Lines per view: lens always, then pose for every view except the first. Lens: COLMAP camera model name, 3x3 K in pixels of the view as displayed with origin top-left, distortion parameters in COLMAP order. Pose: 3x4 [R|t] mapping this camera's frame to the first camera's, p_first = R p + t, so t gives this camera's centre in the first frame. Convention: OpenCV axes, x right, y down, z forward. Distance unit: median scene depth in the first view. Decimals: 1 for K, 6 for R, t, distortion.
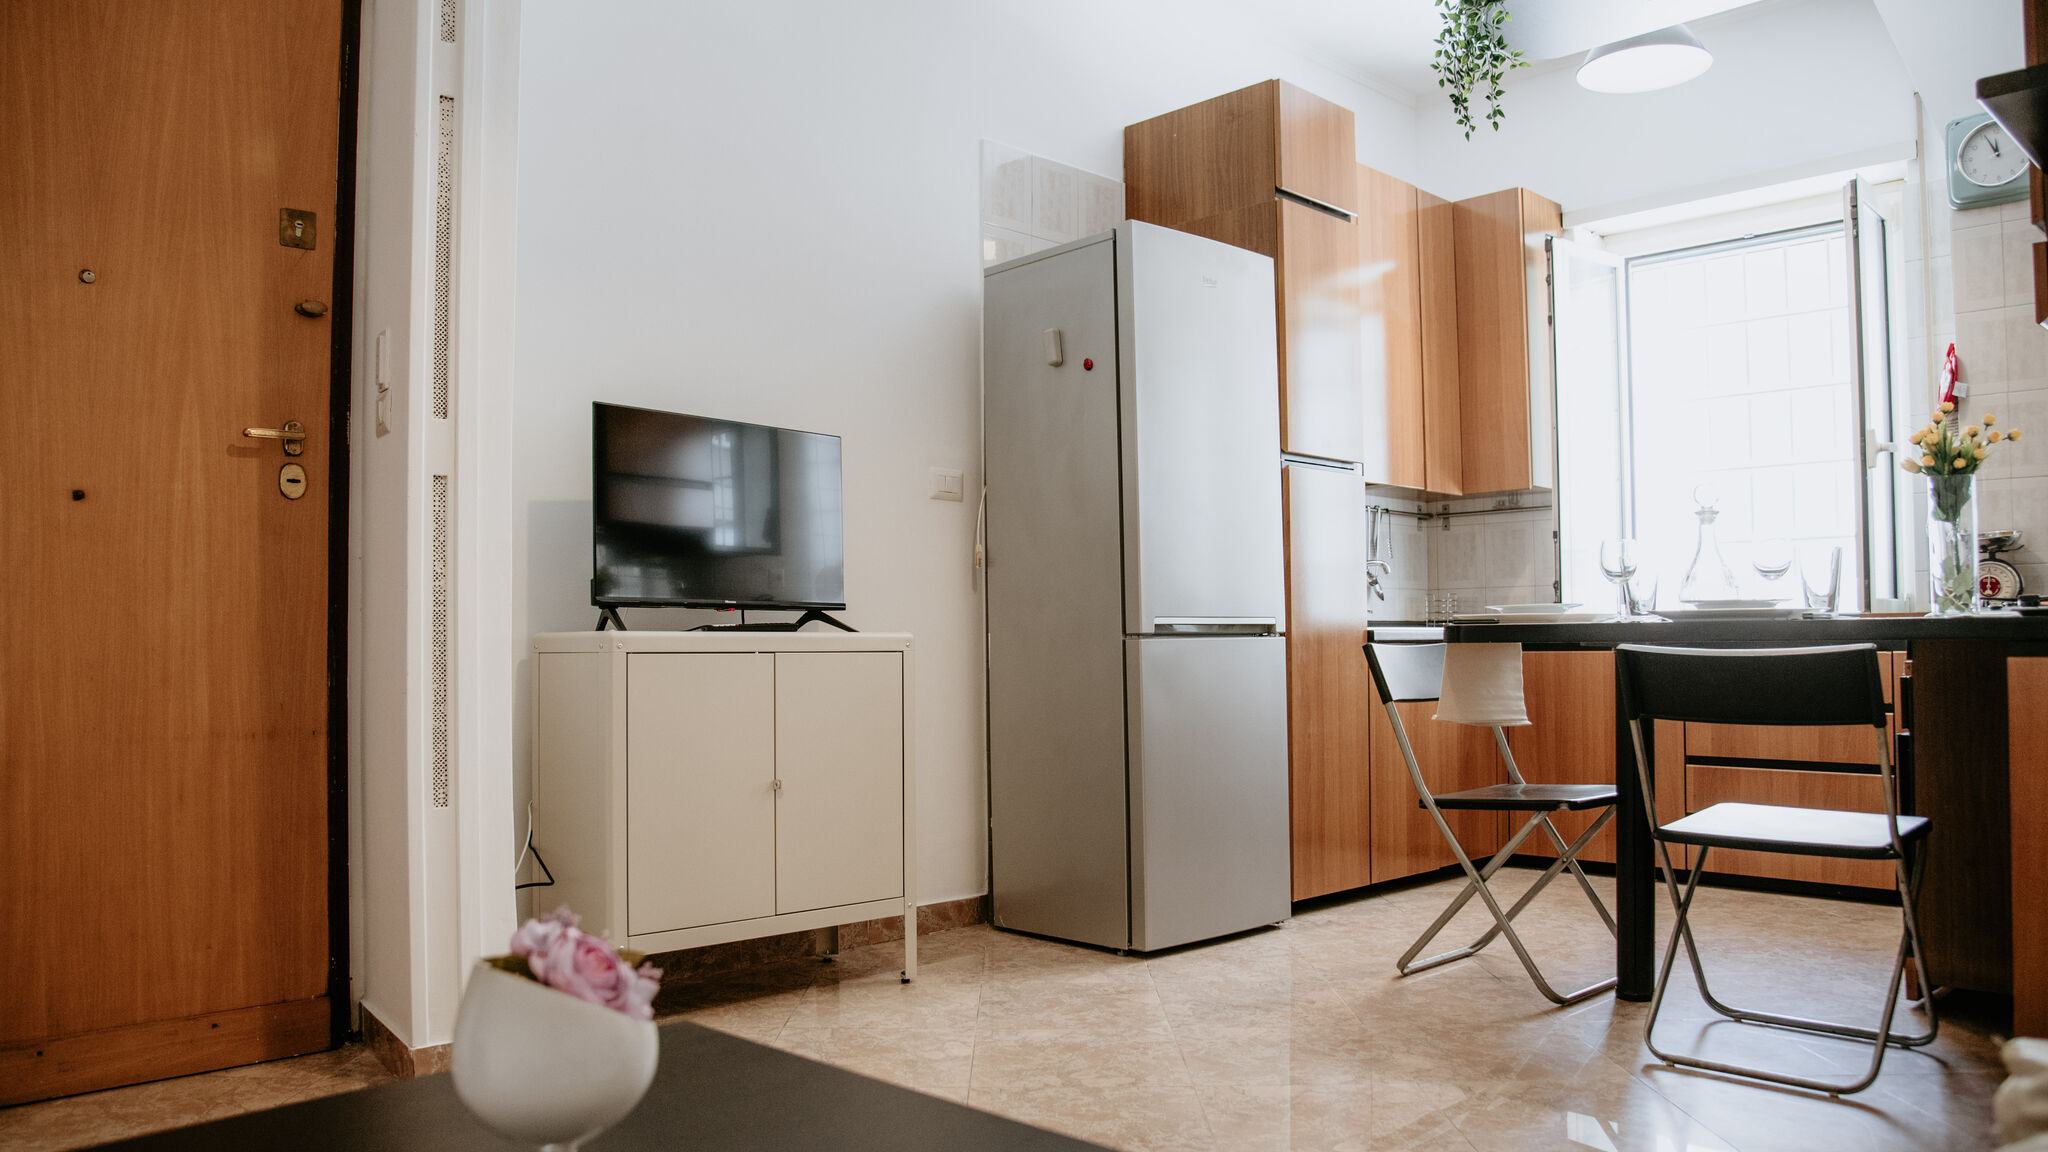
lens RADIAL K [[1498.3, 0, 973.7], [0, 1498.3, 572.4], [0, 0, 1]] dist [-0.119084, 0.076810]
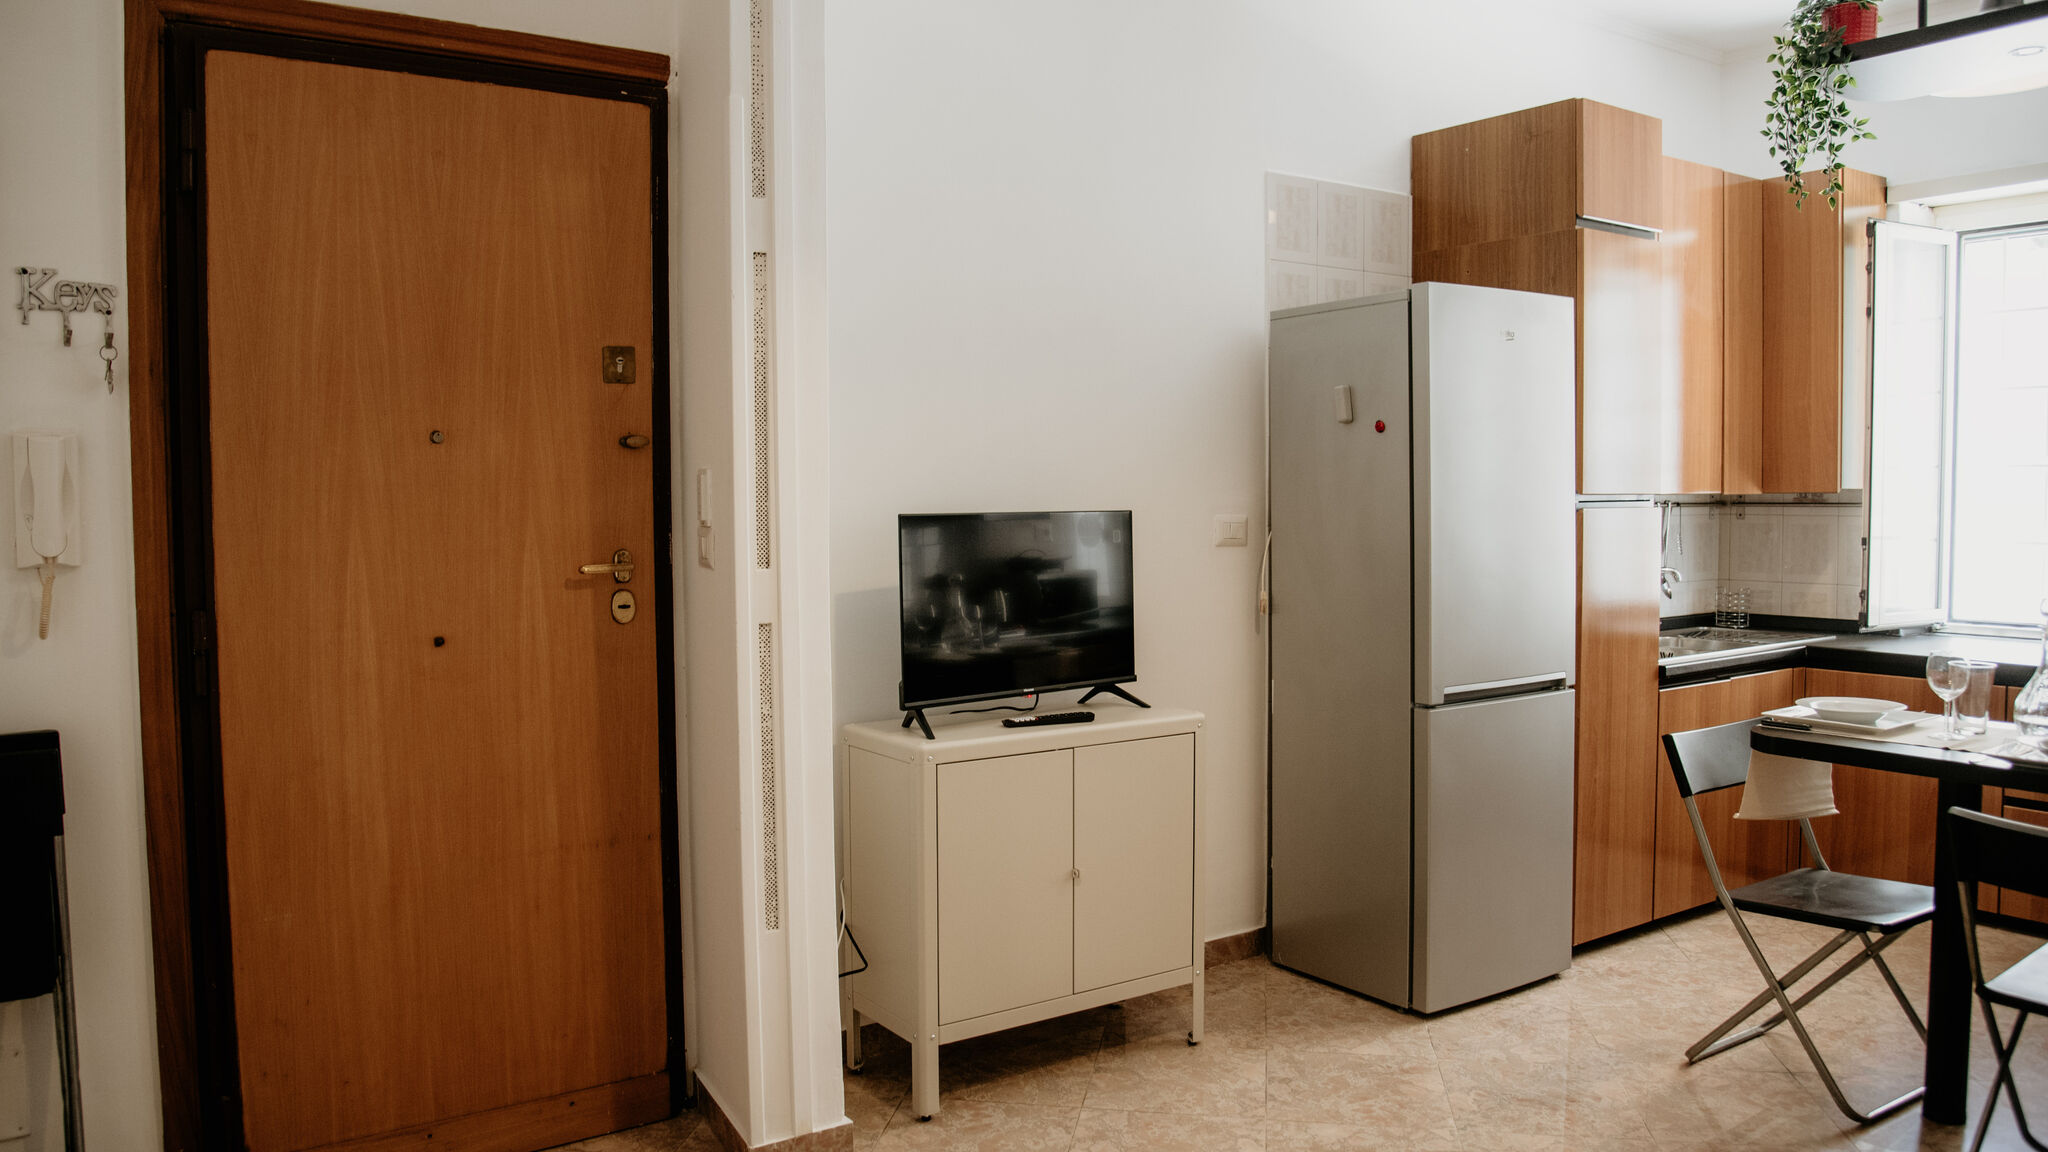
lens RADIAL K [[1498.3, 0, 973.7], [0, 1498.3, 572.4], [0, 0, 1]] dist [-0.119084, 0.076810]
pose [[0.986931, 0.007431, -0.160970, -0.033595], [0.007131, 0.995943, 0.089700, -0.151572], [0.160983, -0.089675, 0.982875, -0.015253]]
